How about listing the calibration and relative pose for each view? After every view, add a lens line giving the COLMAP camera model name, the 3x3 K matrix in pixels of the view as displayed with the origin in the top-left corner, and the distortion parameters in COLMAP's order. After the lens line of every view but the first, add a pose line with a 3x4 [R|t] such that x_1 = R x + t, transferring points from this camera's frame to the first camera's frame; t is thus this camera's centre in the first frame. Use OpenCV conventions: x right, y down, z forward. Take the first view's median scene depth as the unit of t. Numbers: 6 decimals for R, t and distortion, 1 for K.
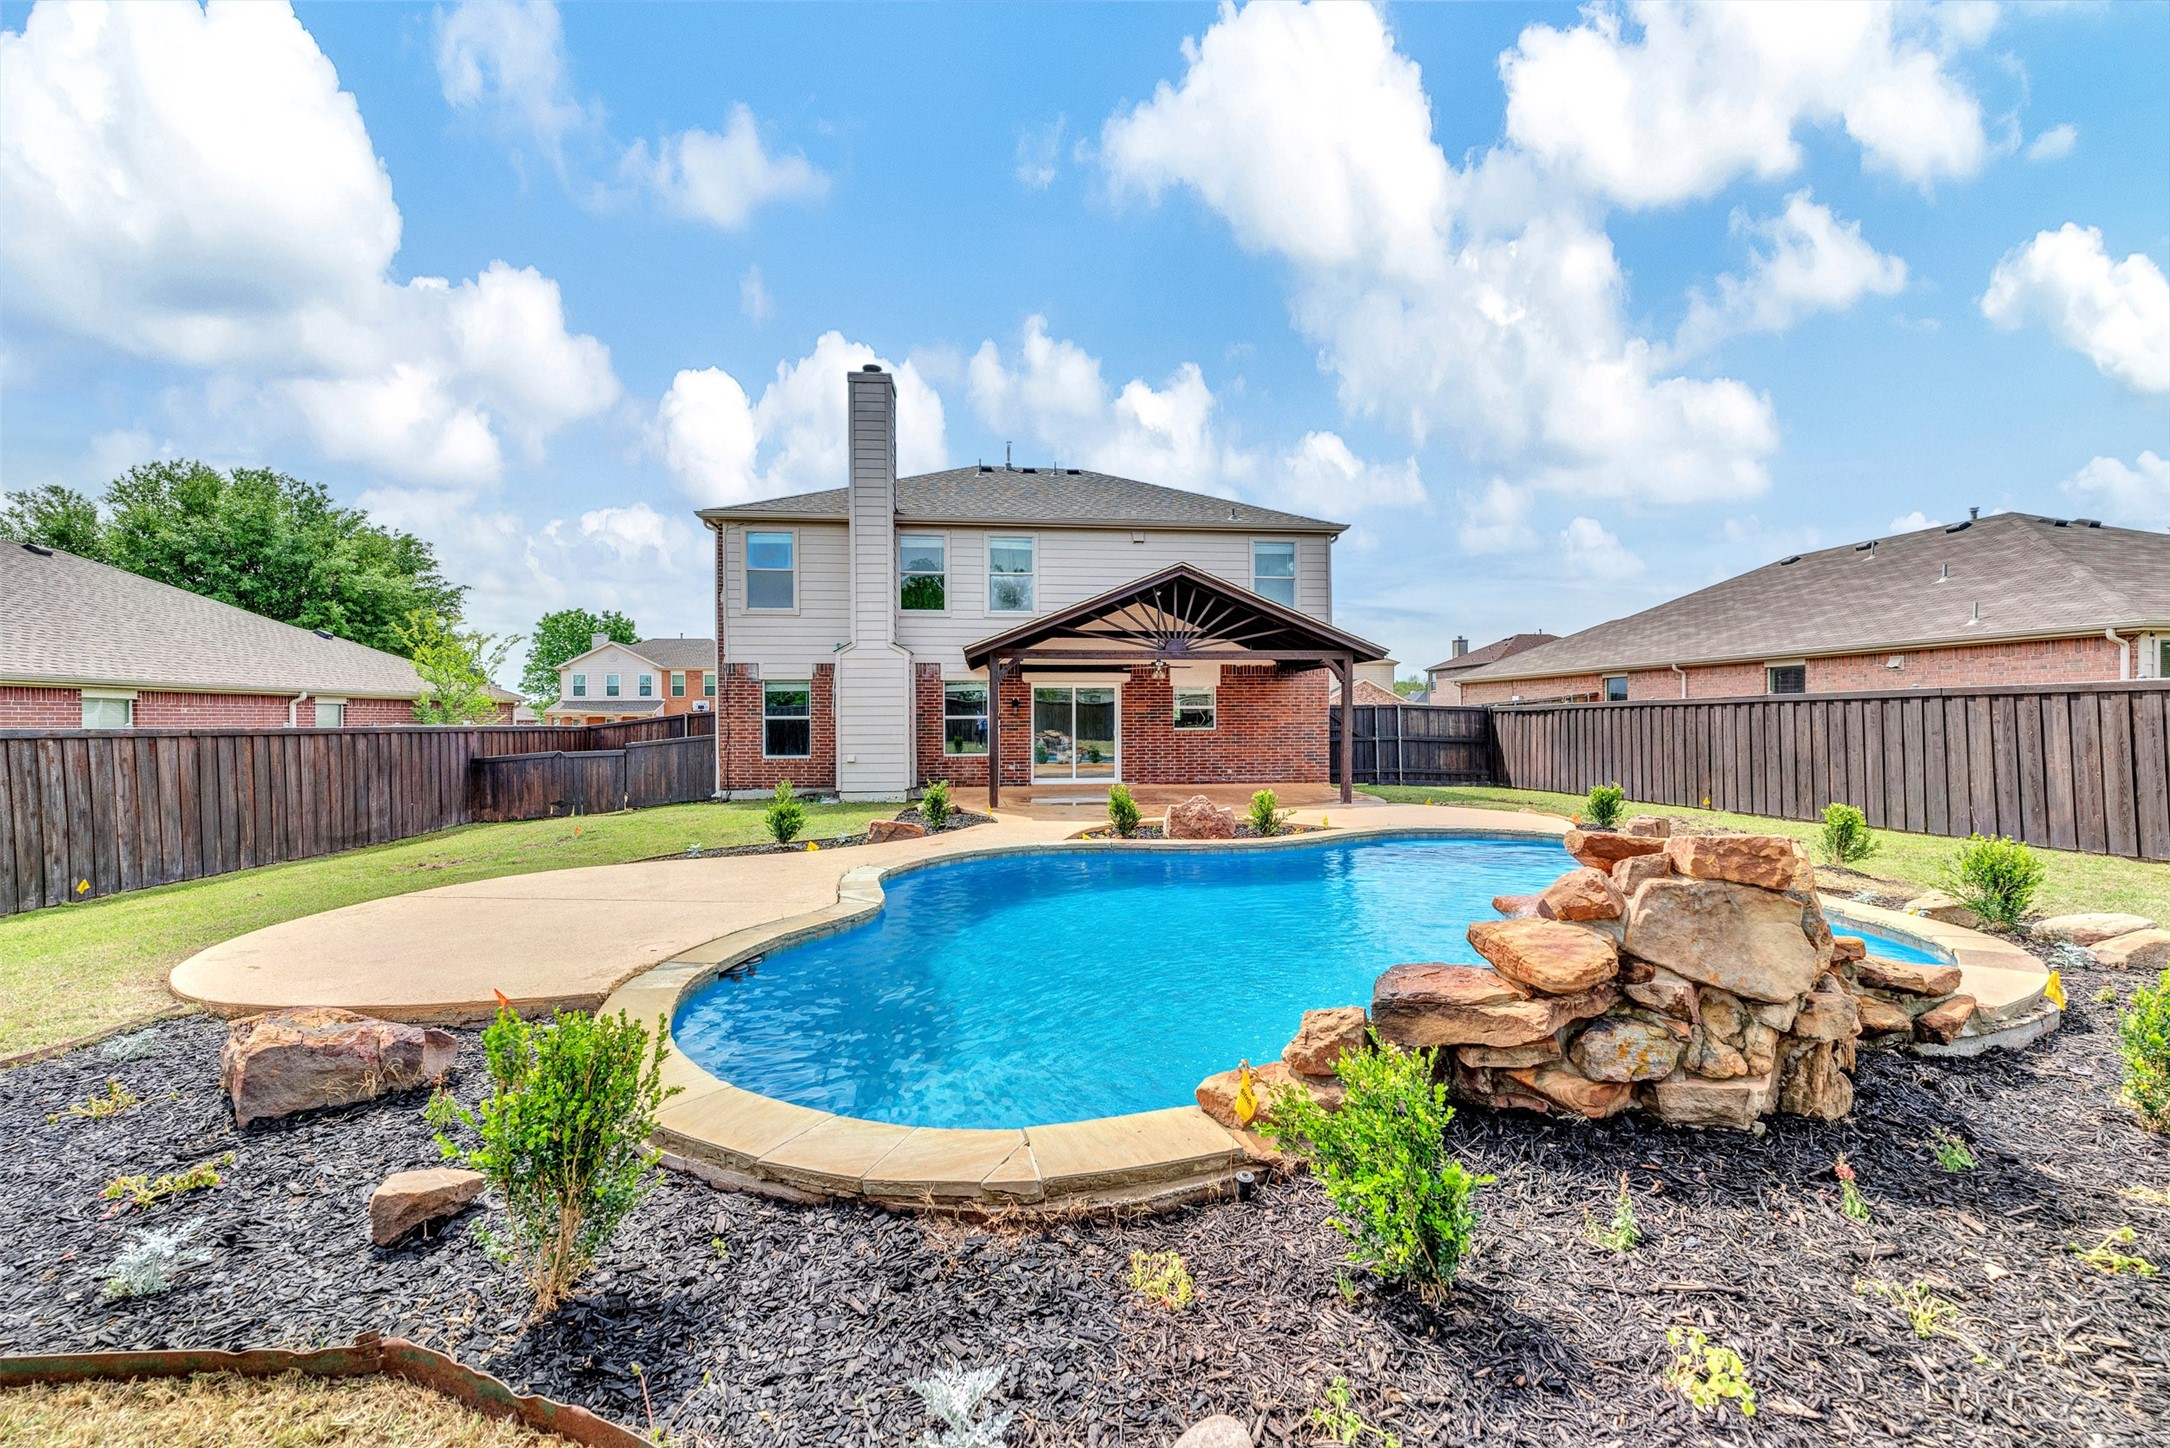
lens RADIAL K [[869.1, 0, 1085.0], [0, 869.1, 724.0], [0, 0, 1]] dist [0.000829, 0.000020]
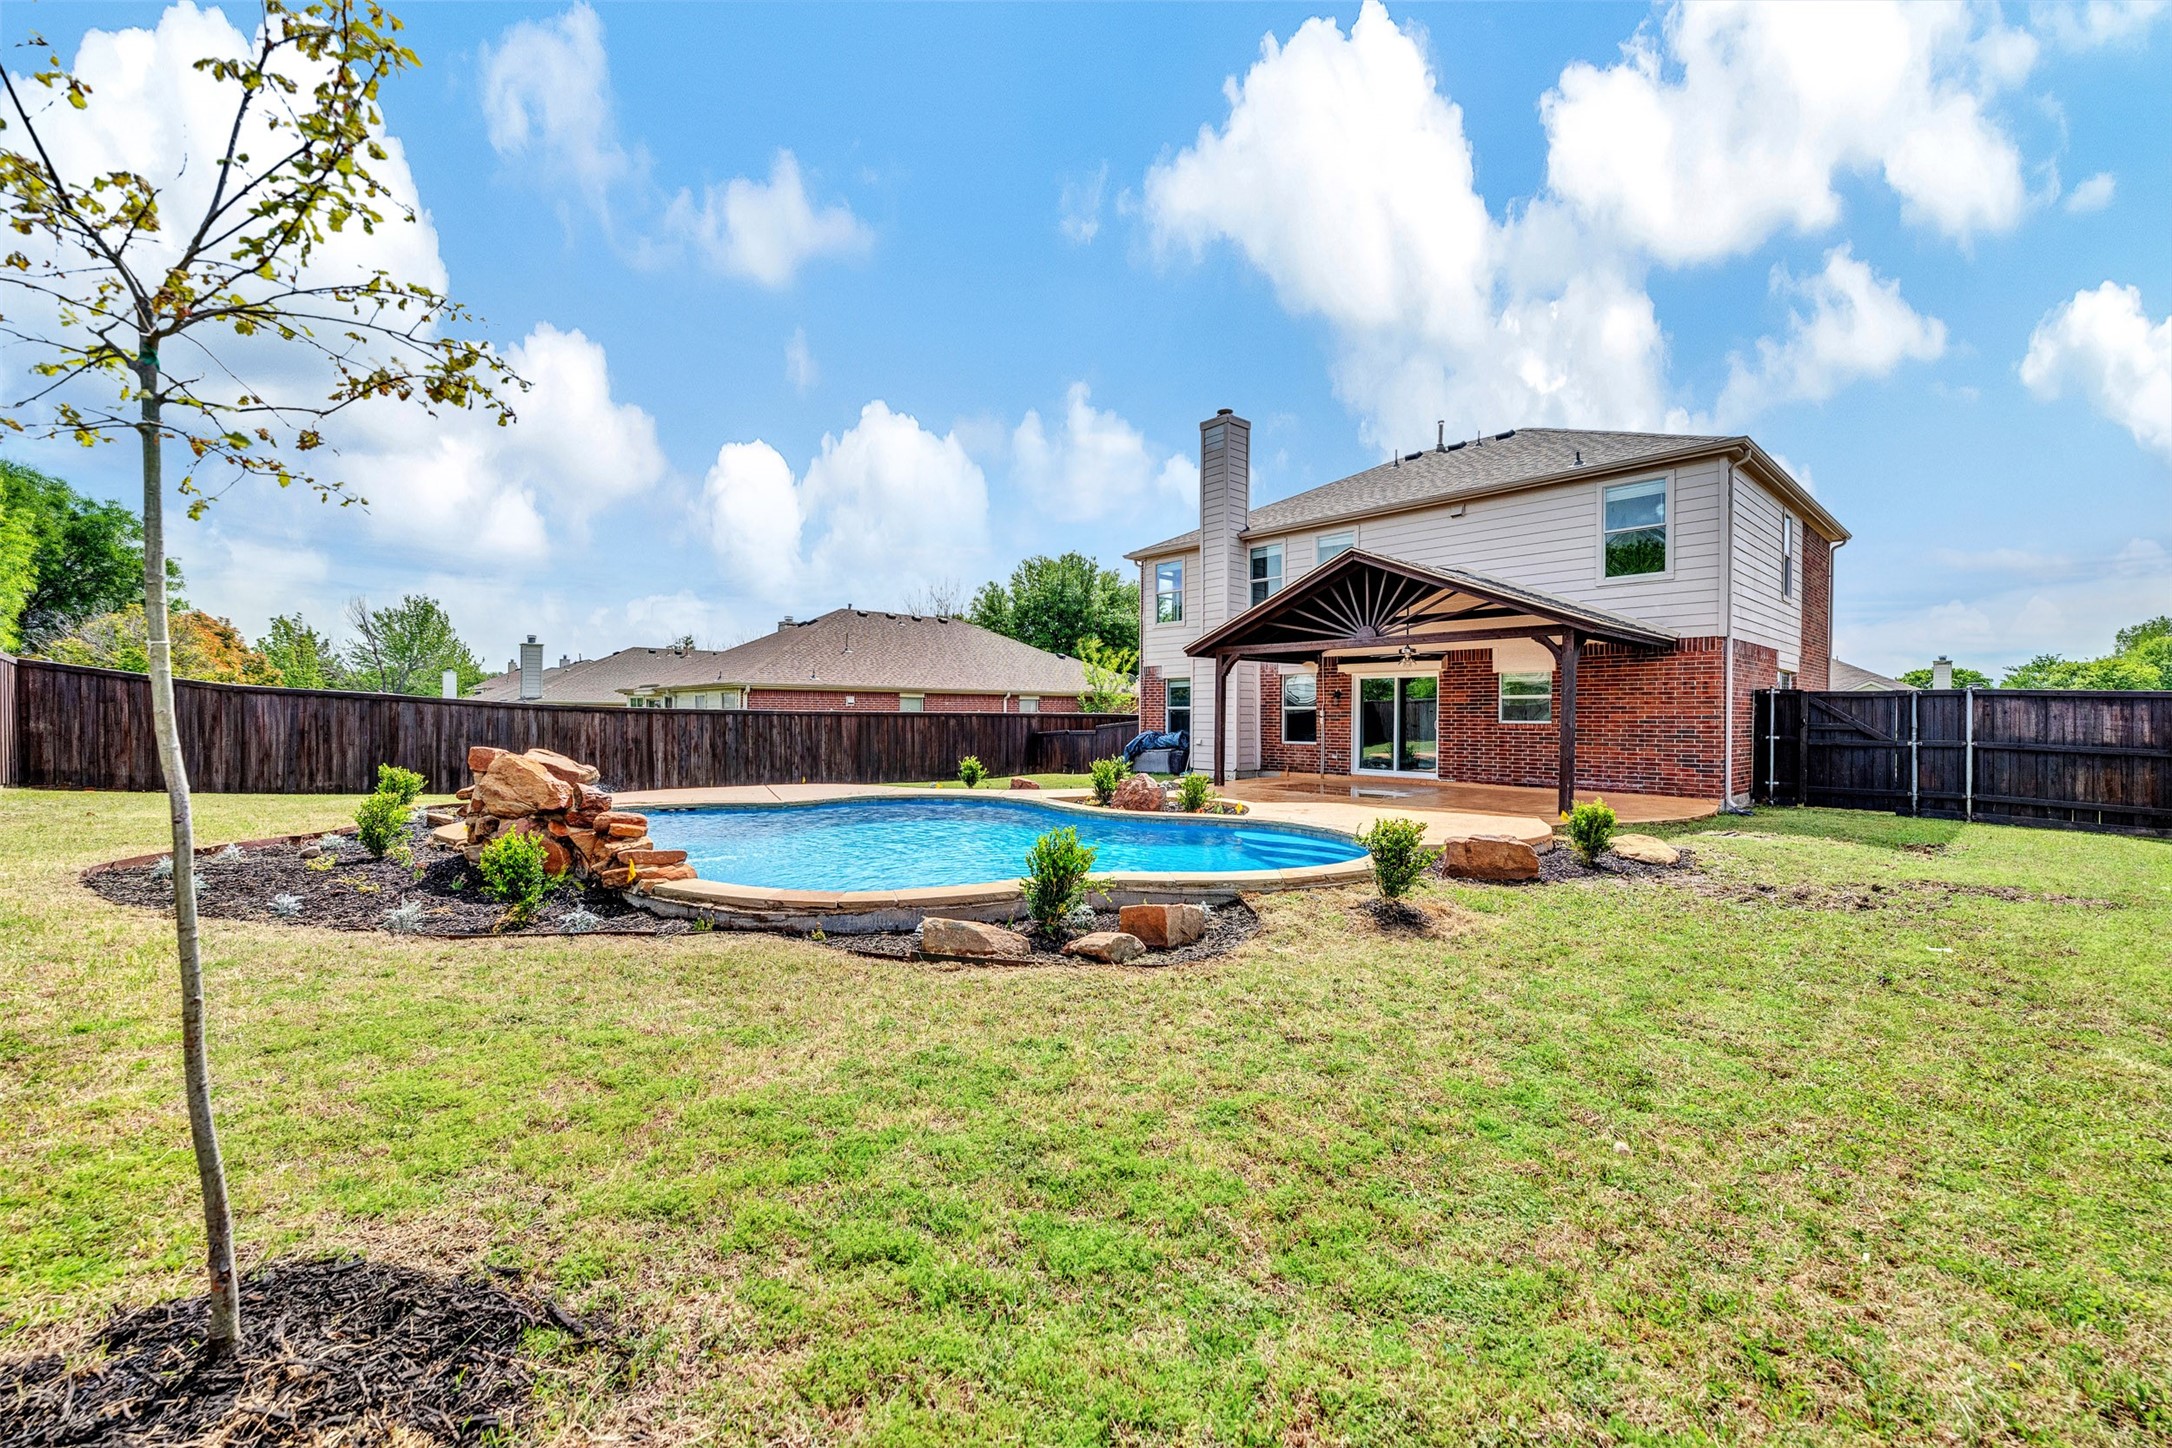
lens RADIAL K [[869.9, 0, 1086.0], [0, 869.9, 724.0], [0, 0, 1]] dist [0.000829, 0.000020]
pose [[0.569774, 0.016740, -0.821631, 0.615721], [-0.010552, 0.999859, 0.013054, 0.001011], [0.821734, 0.001232, 0.569871, 0.168806]]
